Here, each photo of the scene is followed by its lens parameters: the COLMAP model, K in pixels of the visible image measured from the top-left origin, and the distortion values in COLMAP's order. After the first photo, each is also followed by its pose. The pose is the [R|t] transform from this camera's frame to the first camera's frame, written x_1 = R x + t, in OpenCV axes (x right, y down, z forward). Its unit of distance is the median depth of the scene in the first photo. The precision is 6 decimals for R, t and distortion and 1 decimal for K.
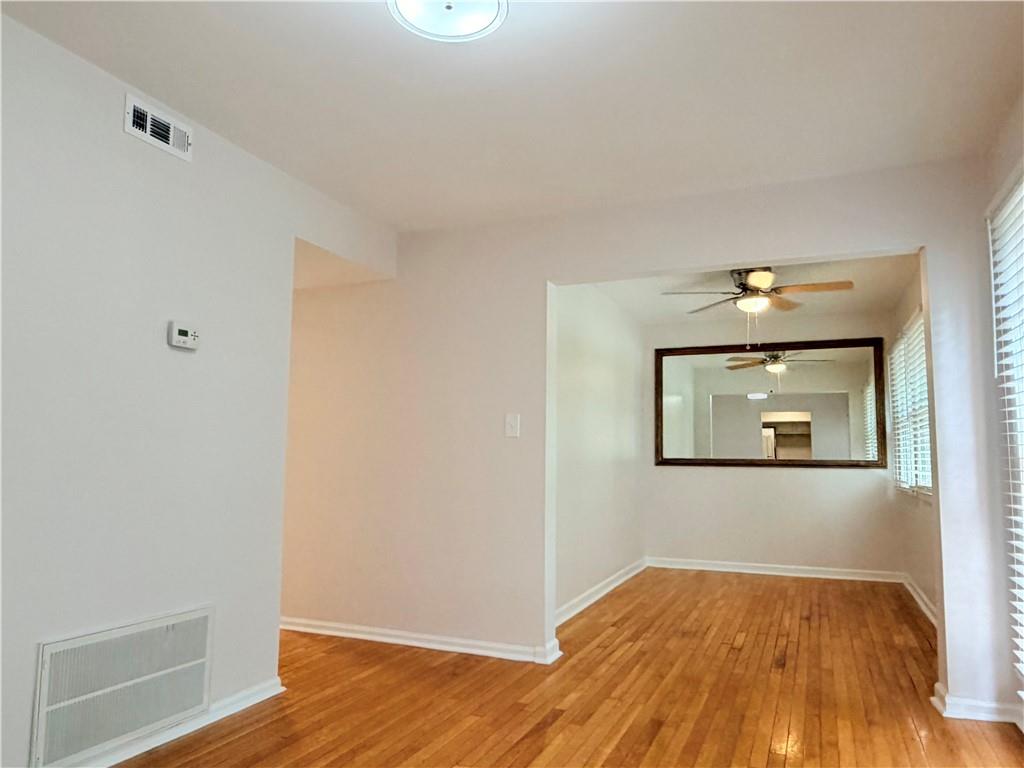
lens RADIAL K [[695.4, 0, 513.0], [0, 695.4, 384.6], [0, 0, 1]] dist [0.007253, 0.003700]
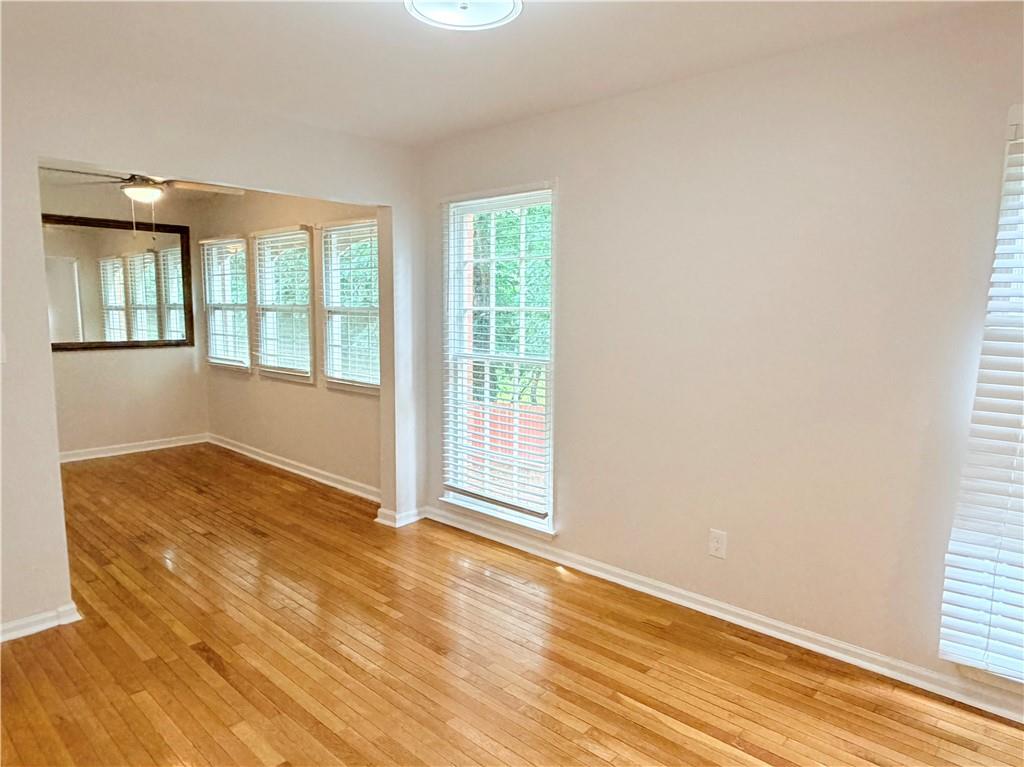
lens RADIAL K [[666.2, 0, 511.7], [0, 666.2, 385.0], [0, 0, 1]] dist [-0.007247, -0.002452]
pose [[0.348779, -0.120539, 0.929421, -0.473620], [-0.101564, 0.980993, 0.165340, -0.078415], [-0.931686, -0.152063, 0.329907, 0.247059]]
